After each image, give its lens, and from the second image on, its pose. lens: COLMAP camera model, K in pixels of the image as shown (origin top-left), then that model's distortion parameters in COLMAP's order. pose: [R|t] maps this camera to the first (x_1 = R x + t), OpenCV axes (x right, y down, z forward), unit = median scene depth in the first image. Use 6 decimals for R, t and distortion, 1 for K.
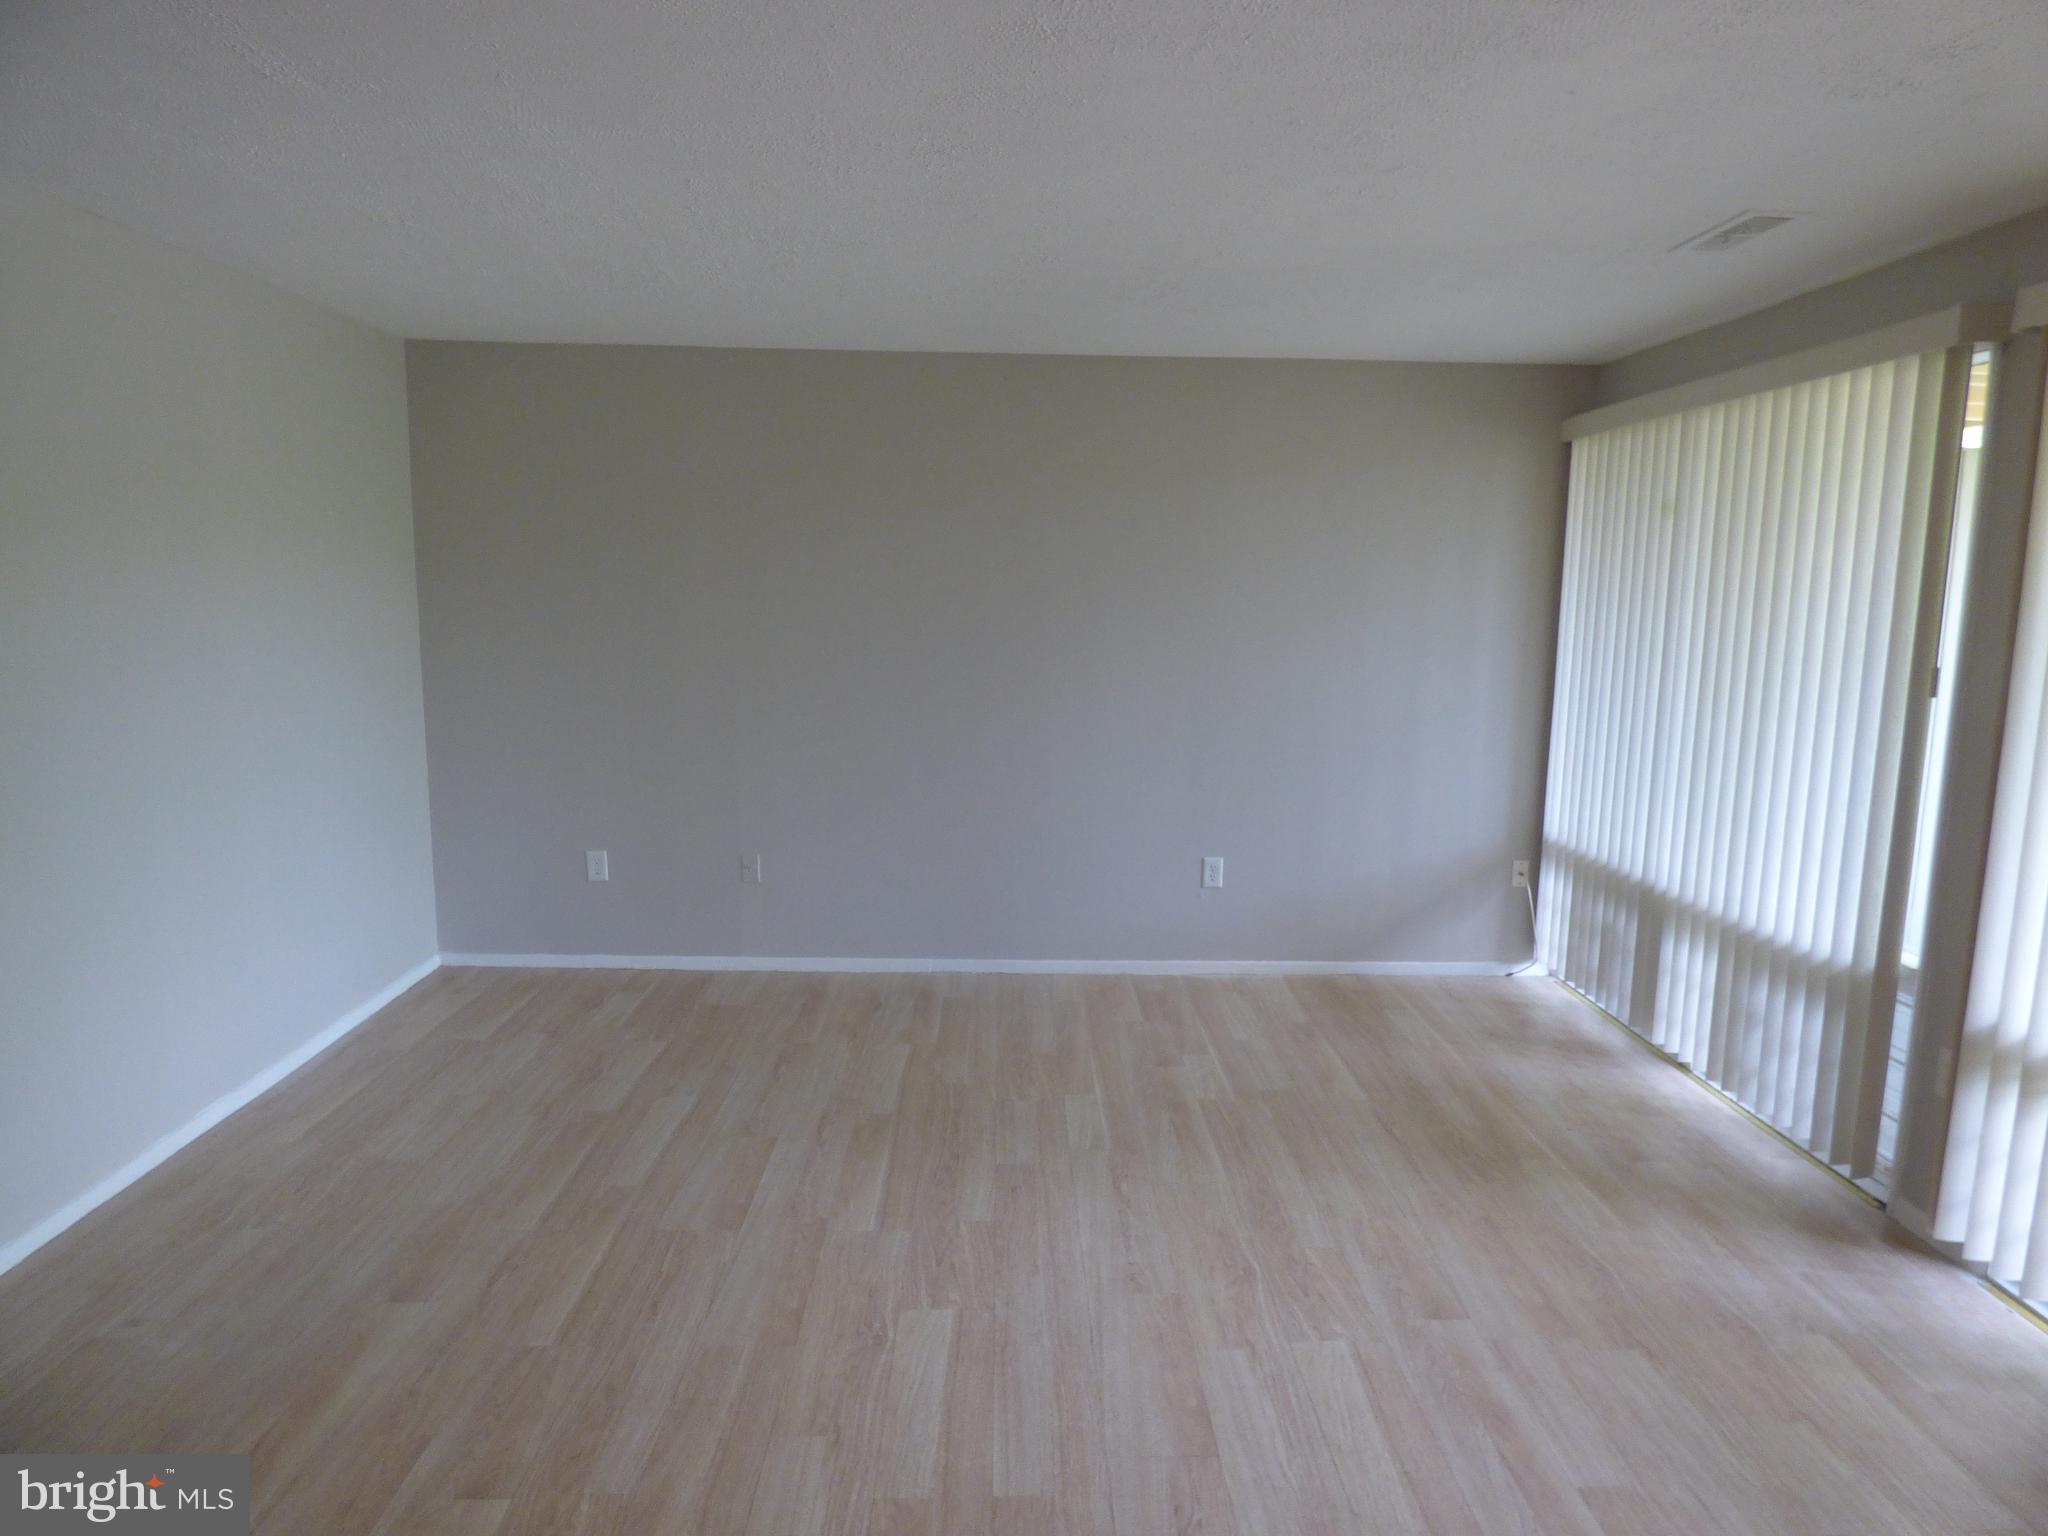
lens RADIAL K [[1221.0, 0, 1026.3], [0, 1221.0, 763.0], [0, 0, 1]] dist [-0.008217, -0.002549]
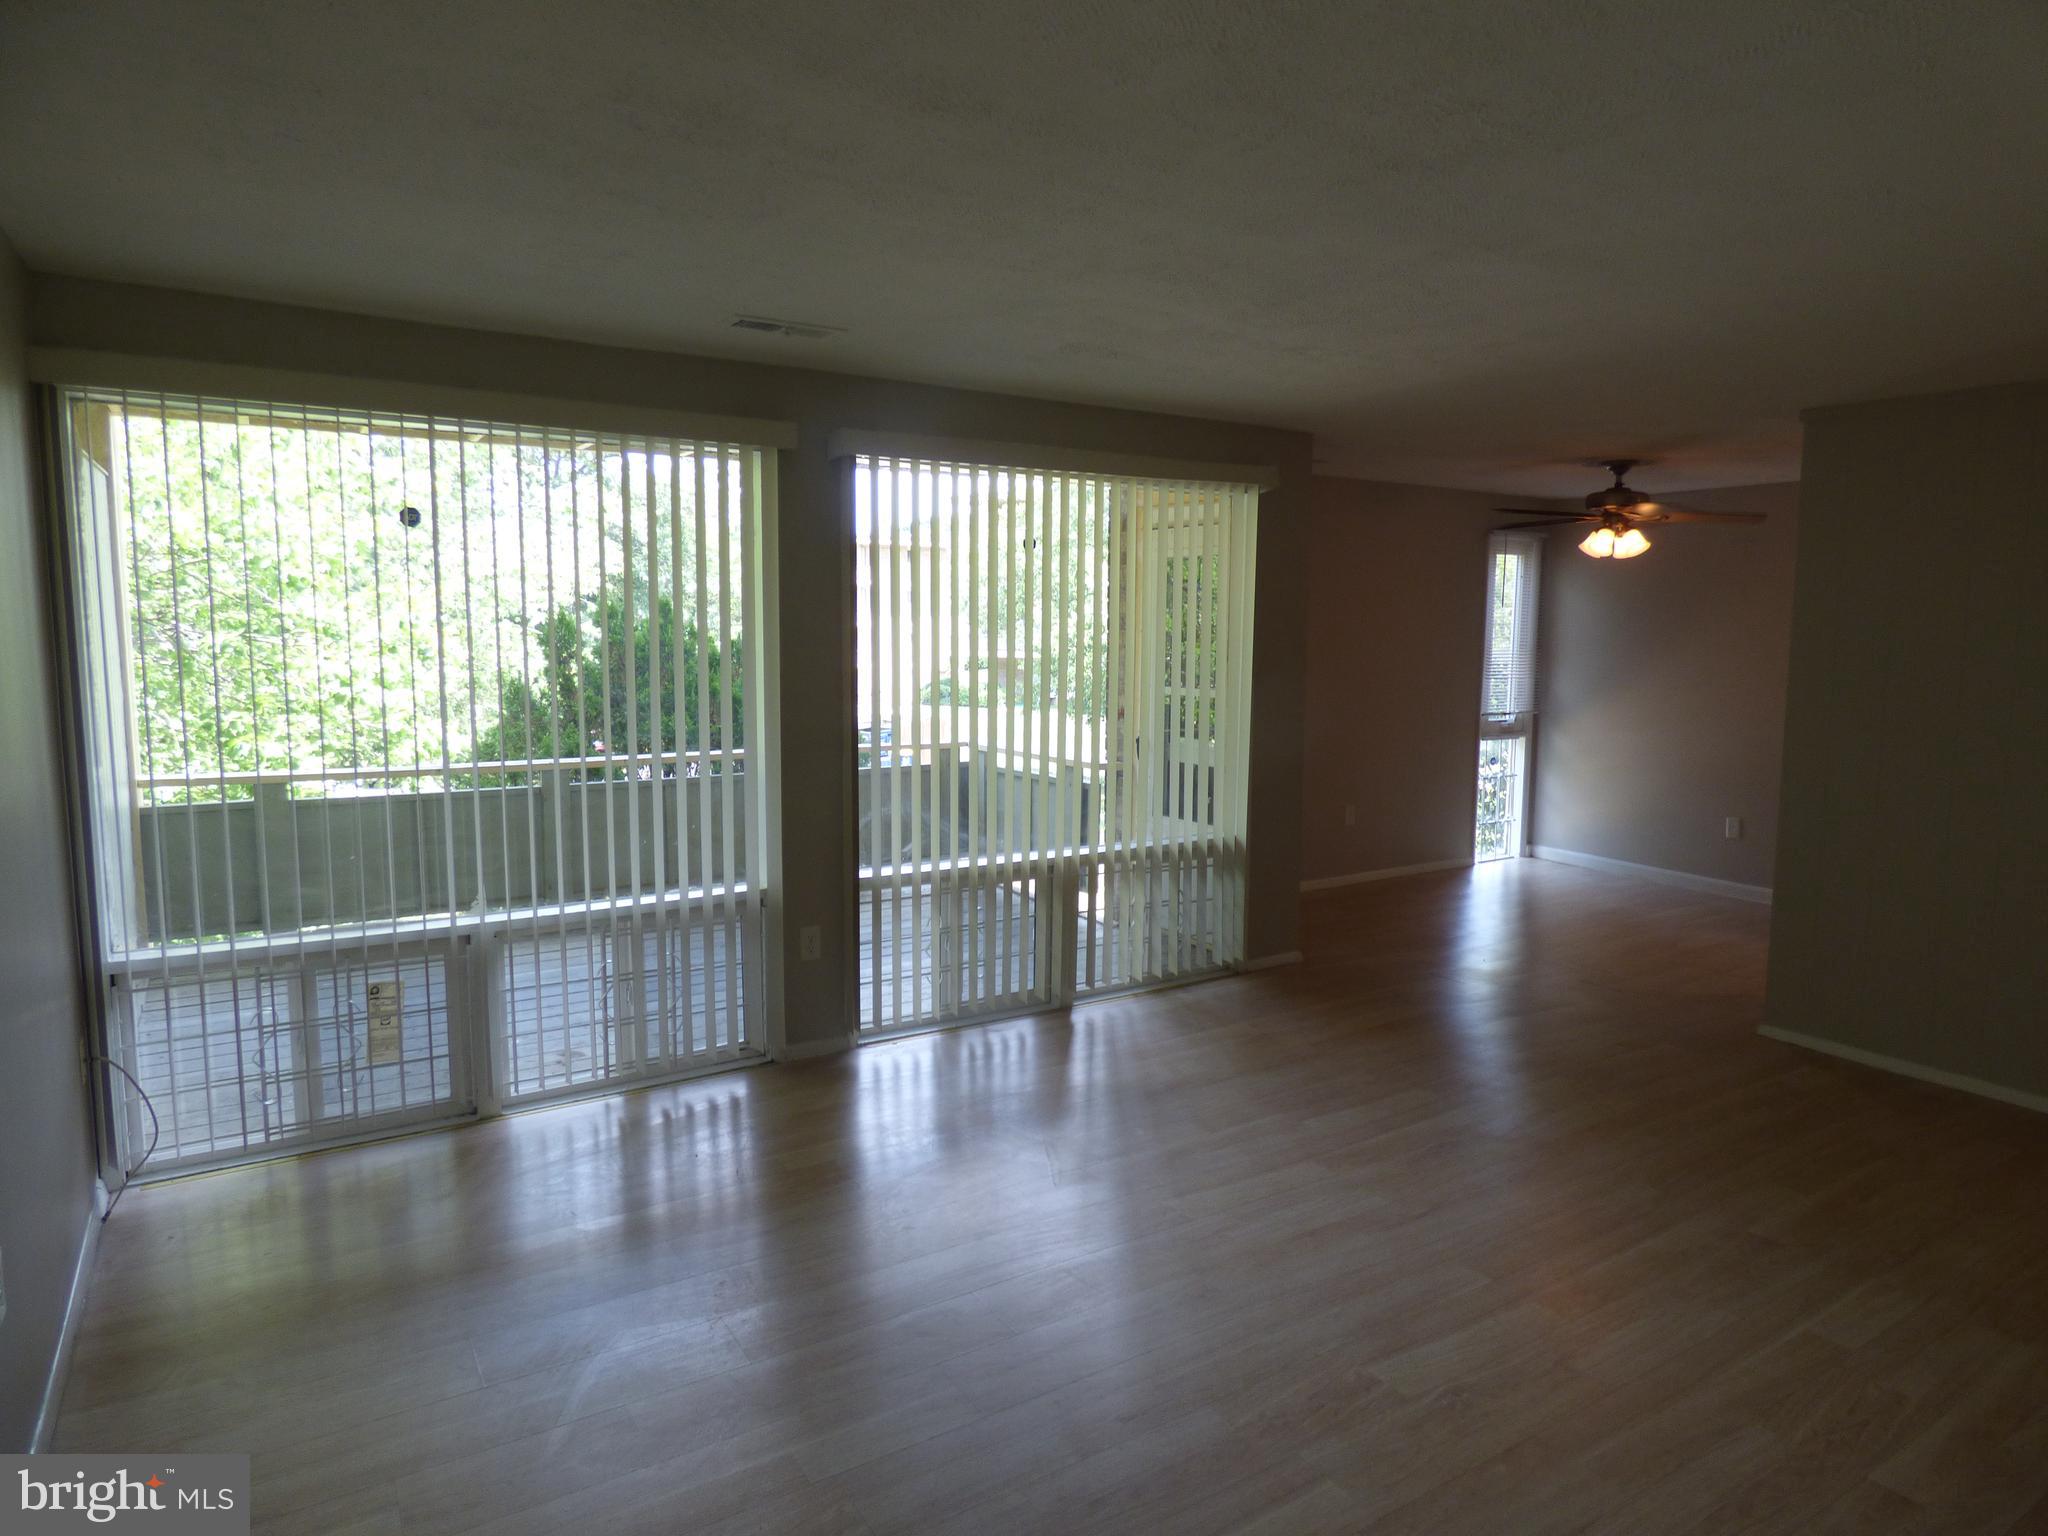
lens RADIAL K [[1221.0, 0, 1019.2], [0, 1221.0, 755.8], [0, 0, 1]] dist [-0.008217, -0.002549]
pose [[-0.517990, -0.111575, 0.848079, -0.669639], [0.104755, 0.975719, 0.192350, -0.244278], [-0.848948, 0.188476, -0.493725, 1.575355]]
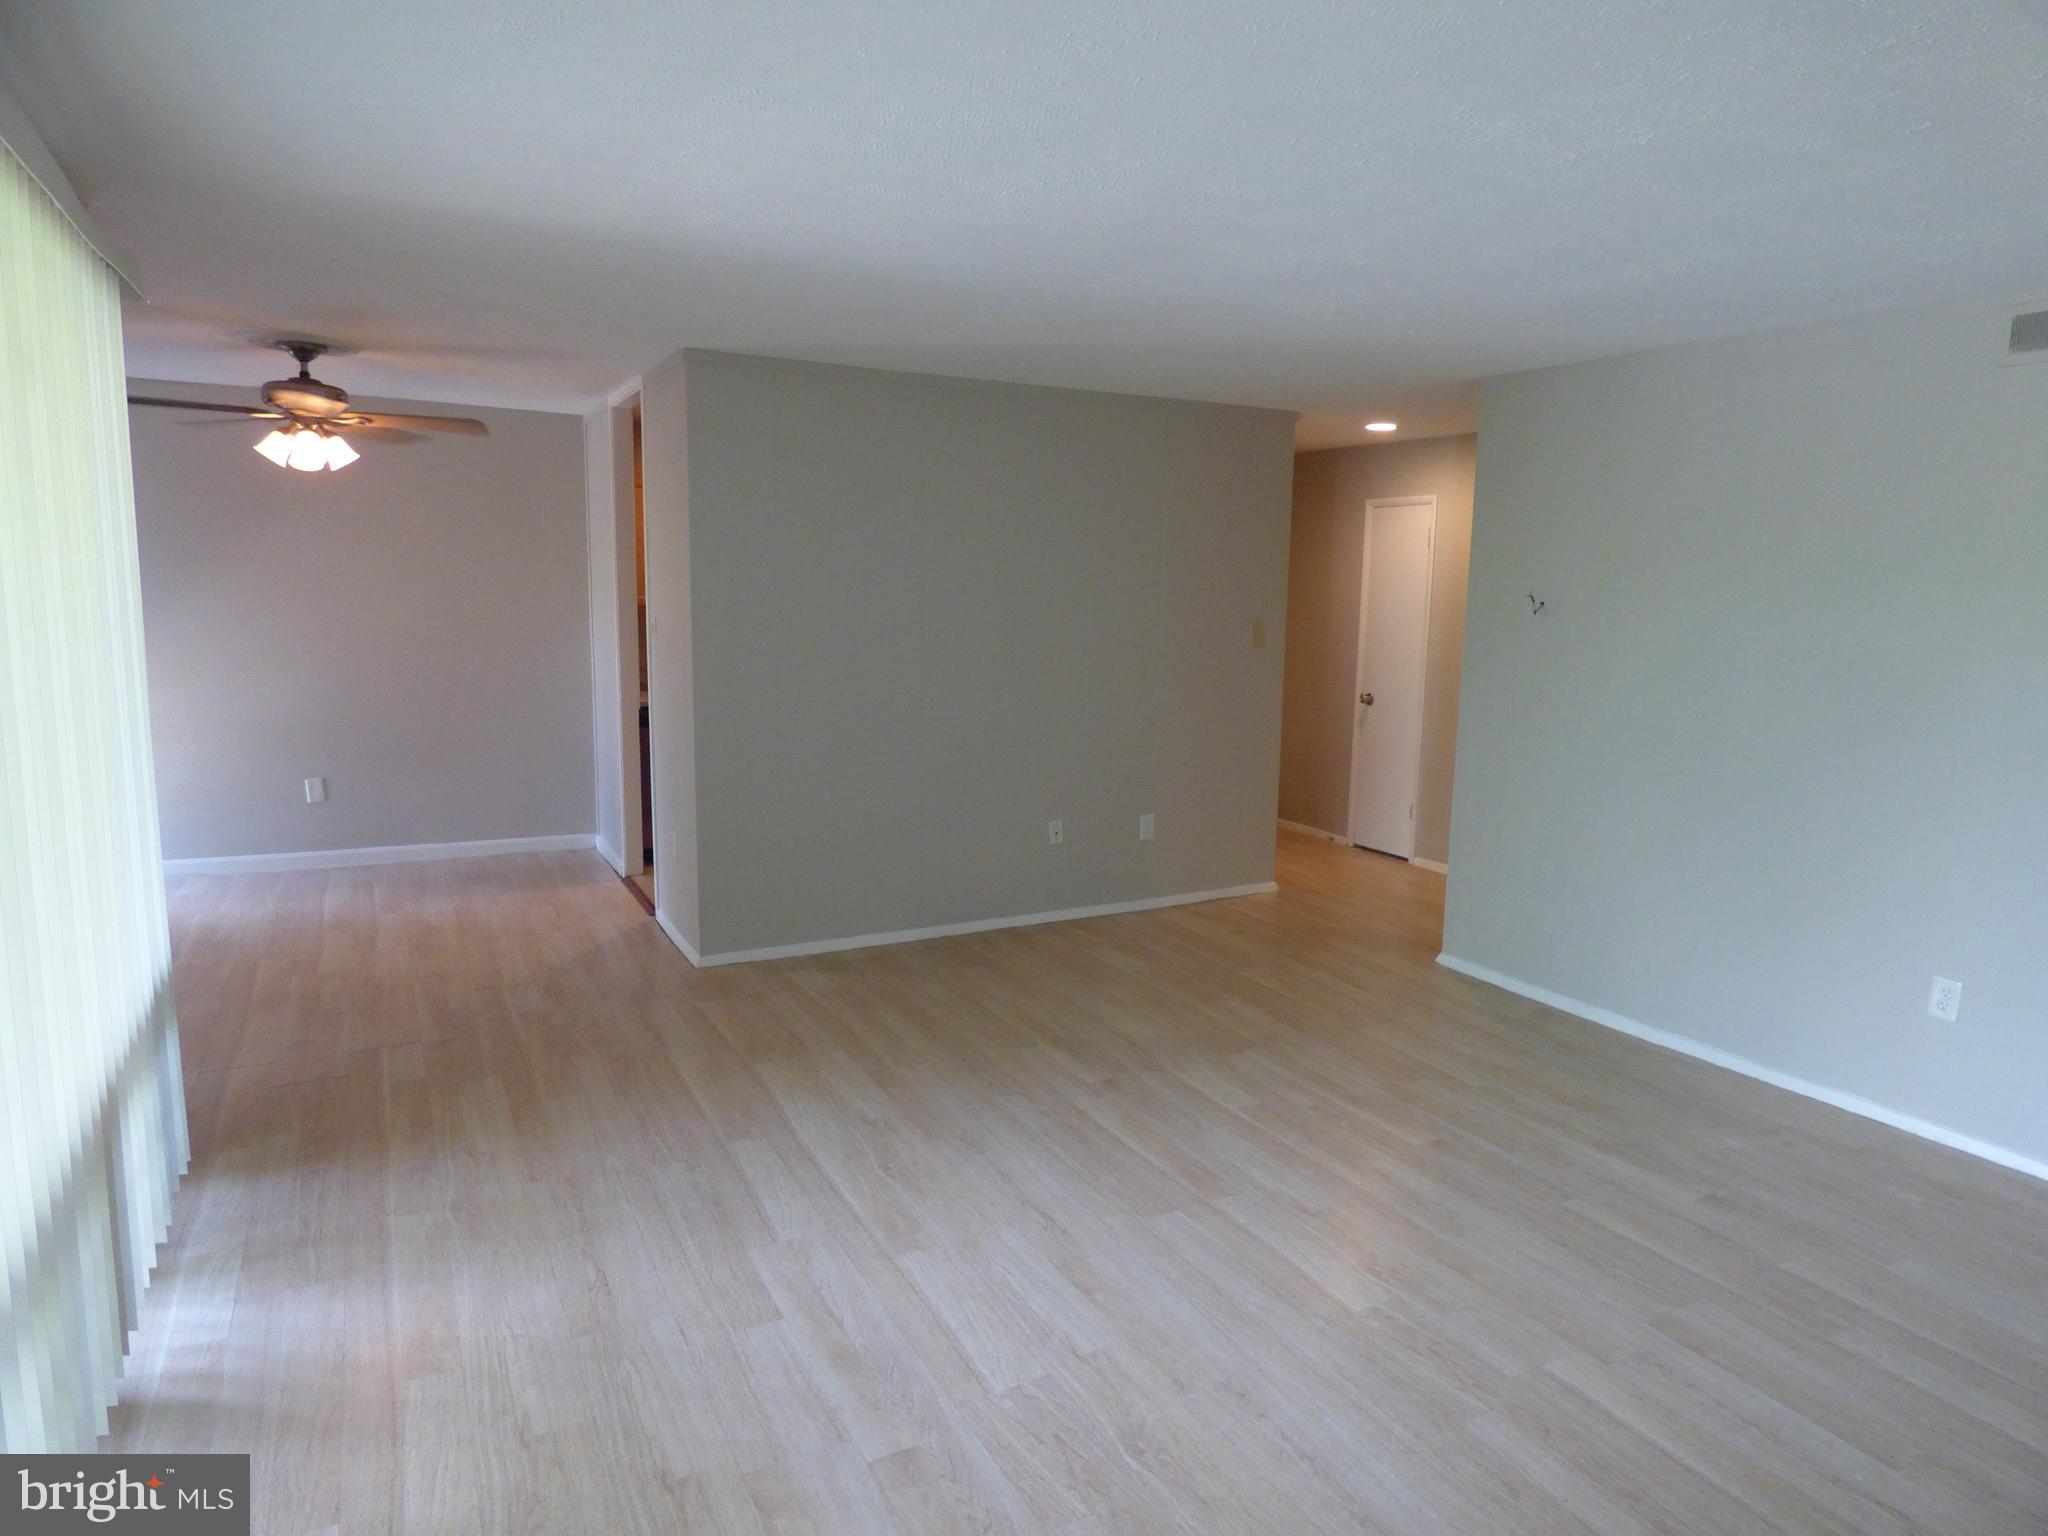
lens RADIAL K [[1221.0, 0, 1034.0], [0, 1221.0, 767.0], [0, 0, 1]] dist [-0.008217, -0.002549]
pose [[-0.888442, 0.028898, -0.458077, 0.603226], [-0.103184, 0.959895, 0.260681, -0.209619], [0.447239, 0.278866, -0.849830, 1.555709]]
